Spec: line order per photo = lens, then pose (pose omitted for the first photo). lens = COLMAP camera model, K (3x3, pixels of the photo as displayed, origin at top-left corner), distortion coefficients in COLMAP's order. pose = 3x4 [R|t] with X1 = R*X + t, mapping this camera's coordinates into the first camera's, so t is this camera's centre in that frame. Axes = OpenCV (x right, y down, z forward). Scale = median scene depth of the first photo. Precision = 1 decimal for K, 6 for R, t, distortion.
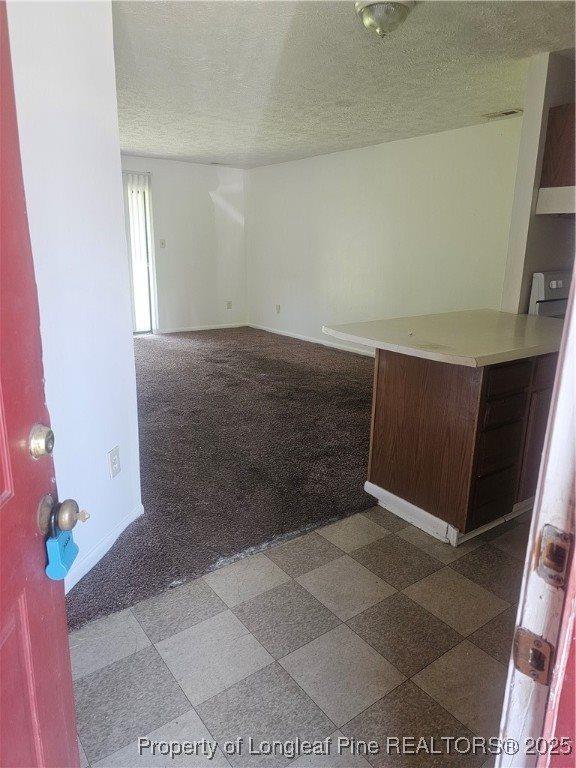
lens RADIAL K [[515.5, 0, 288.0], [0, 515.5, 384.0], [0, 0, 1]] dist [0.035568, -0.062382]
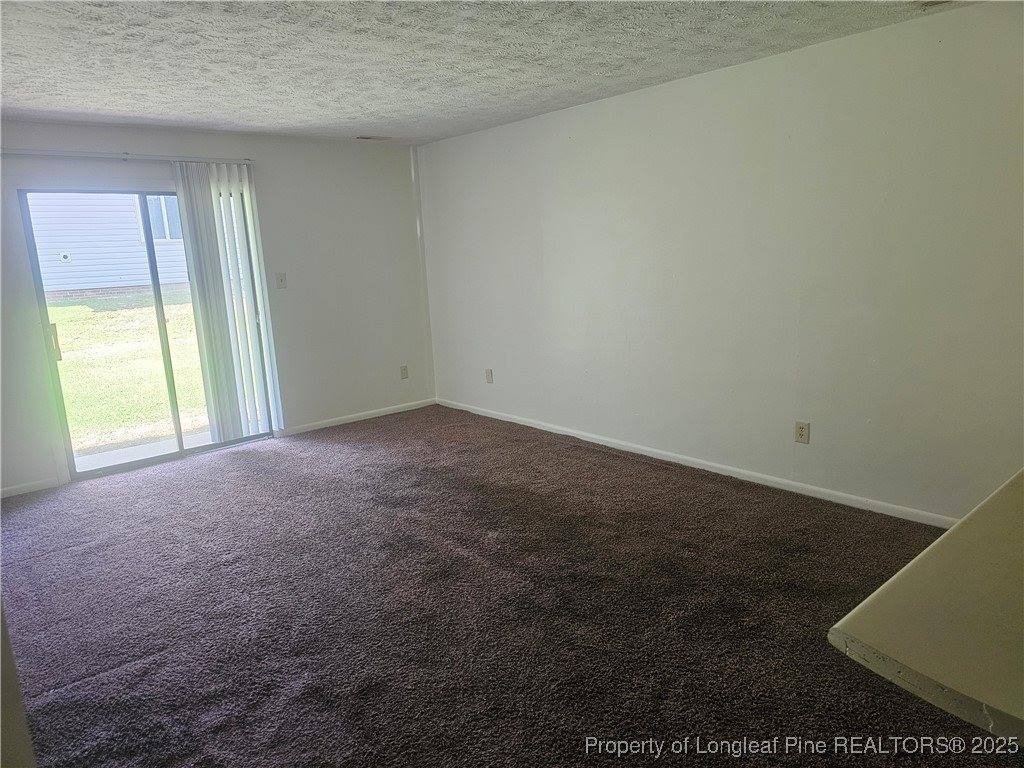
lens RADIAL K [[687.3, 0, 508.9], [0, 687.3, 394.8], [0, 0, 1]] dist [0.035568, -0.062382]
pose [[0.995807, -0.074349, 0.053293, -0.052992], [0.077229, 0.995539, -0.054200, -0.105594], [-0.049025, 0.058089, 0.997107, 0.292628]]
